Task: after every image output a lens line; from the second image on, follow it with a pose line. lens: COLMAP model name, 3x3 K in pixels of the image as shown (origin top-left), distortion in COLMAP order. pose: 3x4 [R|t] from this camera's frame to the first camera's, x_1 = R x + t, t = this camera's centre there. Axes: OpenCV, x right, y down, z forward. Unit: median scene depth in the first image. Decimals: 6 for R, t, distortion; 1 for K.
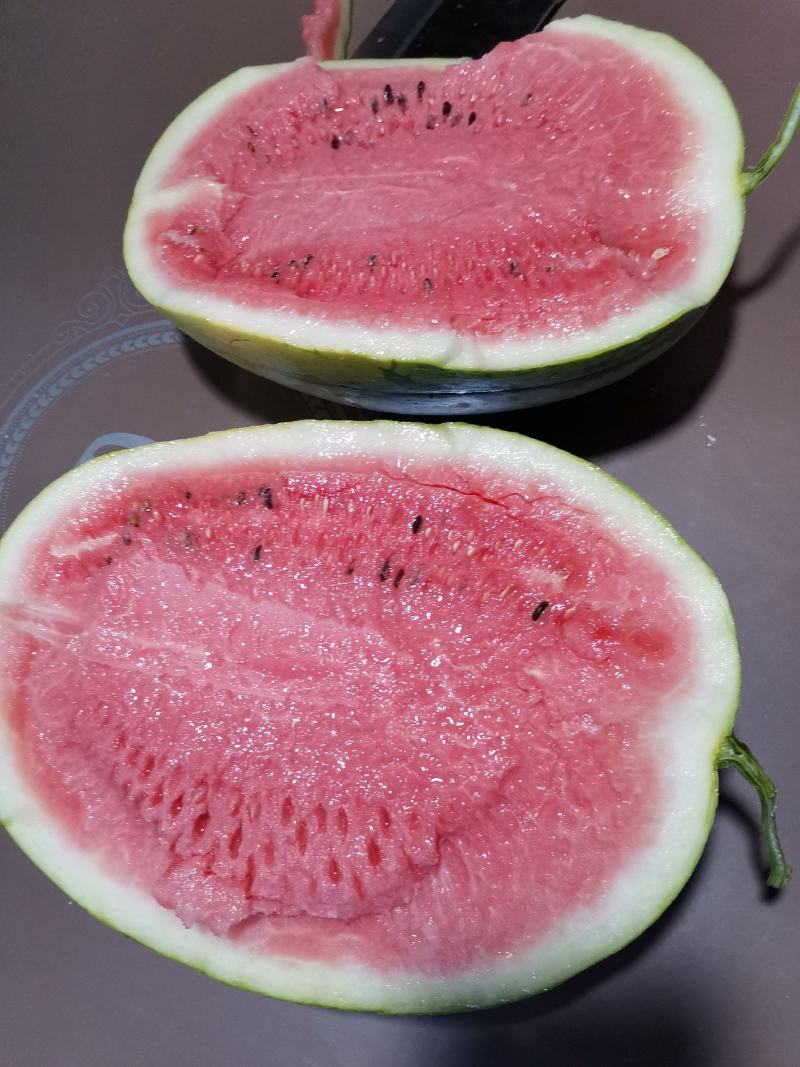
lens RADIAL K [[921.4, 0, 400.0], [0, 921.4, 533.5], [0, 0, 1]] dist [0.175041, -0.321634]
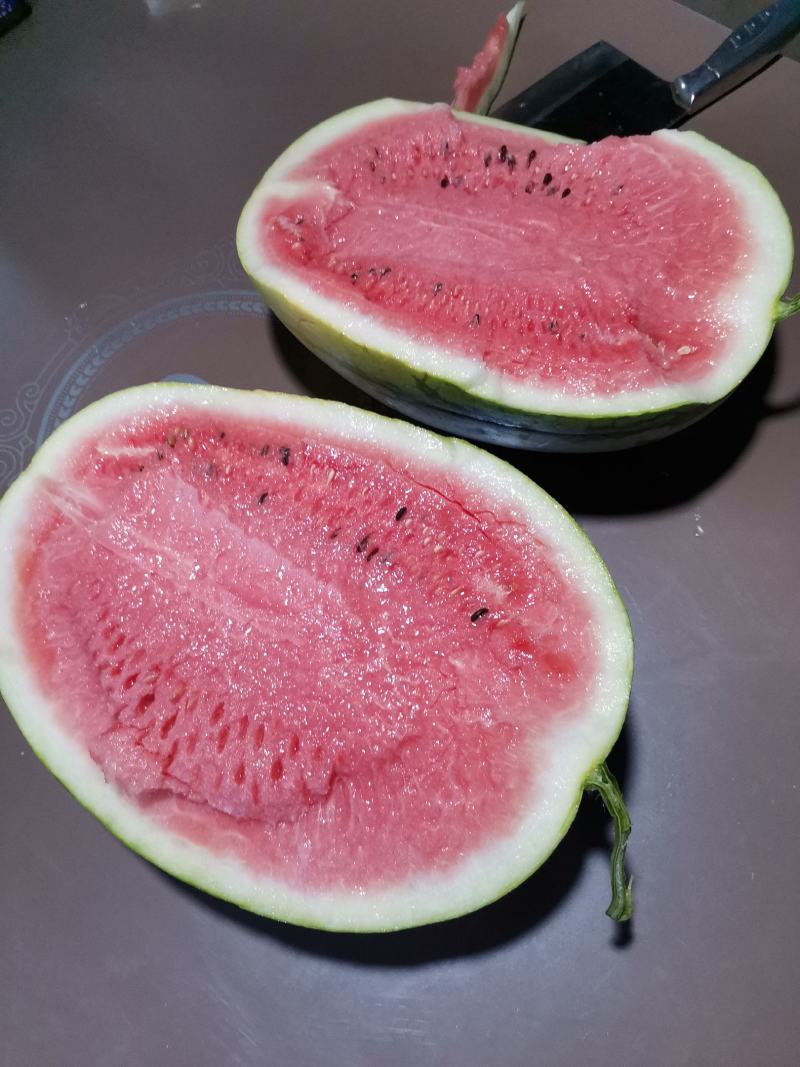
lens RADIAL K [[921.4, 0, 400.0], [0, 921.4, 533.5], [0, 0, 1]] dist [0.175041, -0.321634]
pose [[0.954847, 0.288603, -0.070539, 0.103564], [-0.290995, 0.956367, -0.026160, 0.043454], [0.059911, 0.045505, 0.997166, -0.139571]]
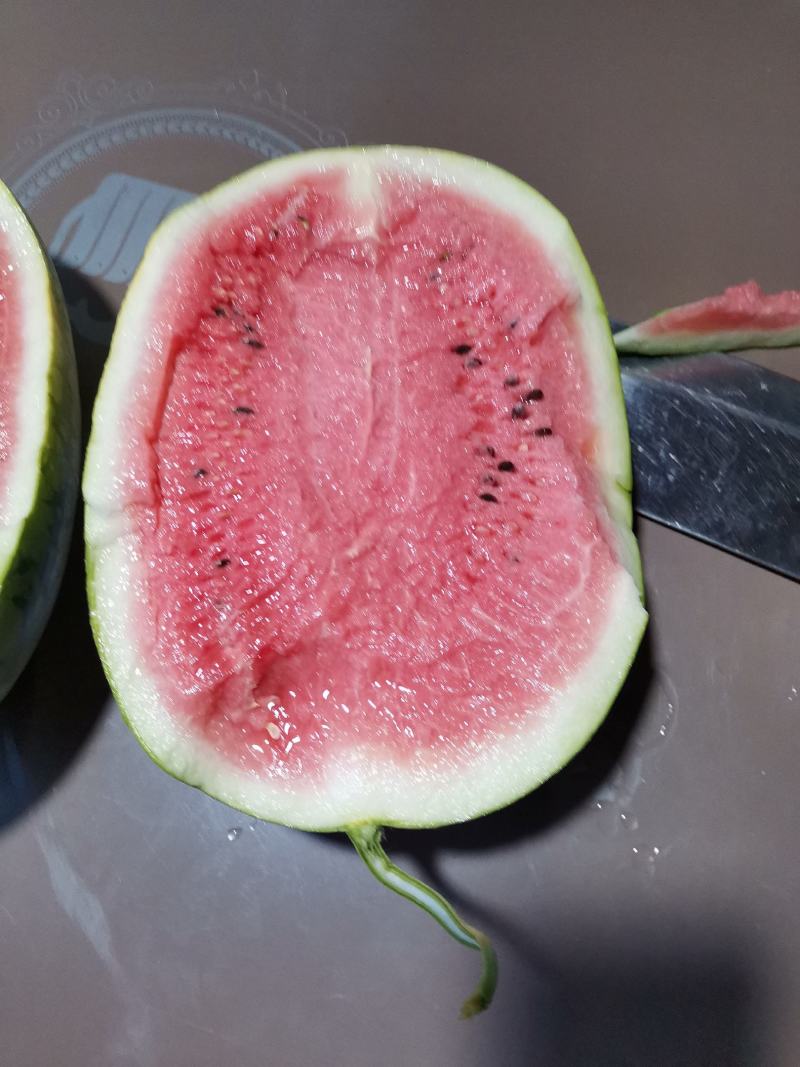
lens RADIAL K [[921.4, 0, 400.0], [0, 921.4, 533.5], [0, 0, 1]] dist [0.175041, -0.321634]
pose [[0.144262, 0.978739, -0.145803, 0.263262], [-0.906067, 0.189881, 0.378136, -0.824014], [0.397782, 0.077557, 0.914196, 0.289572]]
